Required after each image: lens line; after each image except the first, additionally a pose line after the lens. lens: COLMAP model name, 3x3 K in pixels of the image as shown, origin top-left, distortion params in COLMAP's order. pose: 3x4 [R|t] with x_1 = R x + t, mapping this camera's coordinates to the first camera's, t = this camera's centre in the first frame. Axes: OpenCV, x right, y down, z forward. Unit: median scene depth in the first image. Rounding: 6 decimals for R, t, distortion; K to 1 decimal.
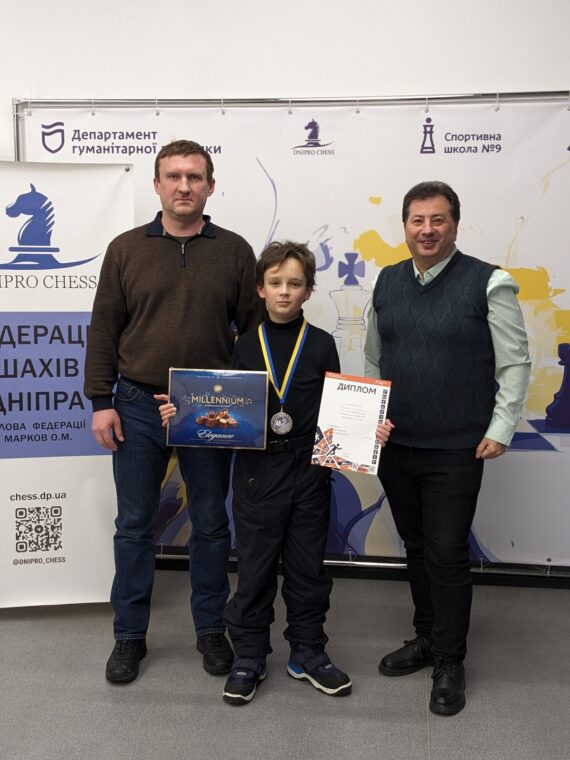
lens RADIAL K [[812.7, 0, 287.5], [0, 812.7, 356.5], [0, 0, 1]] dist [0.129445, -0.306930]
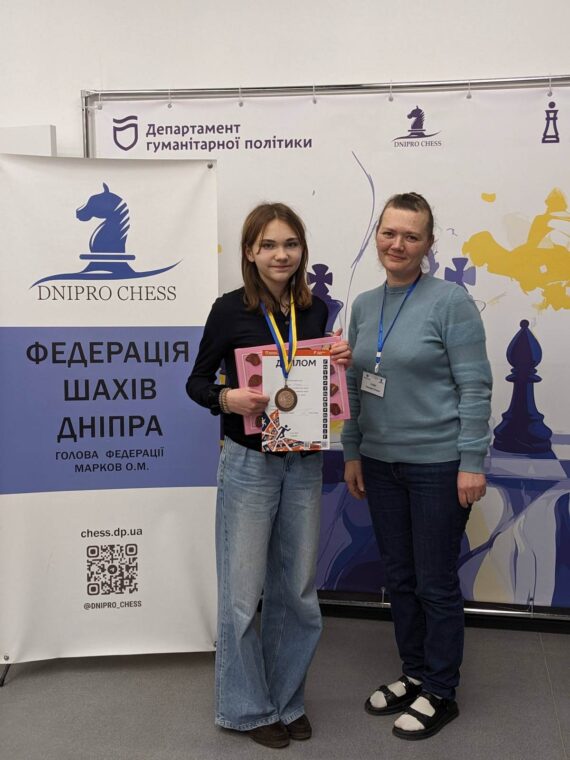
lens RADIAL K [[824.4, 0, 296.9], [0, 824.4, 367.0], [0, 0, 1]] dist [0.136199, -0.334788]
pose [[0.998514, 0.000249, -0.054500, -0.052293], [-0.000115, 0.999997, 0.002455, -0.012533], [0.054500, -0.002445, 0.998511, 0.105600]]
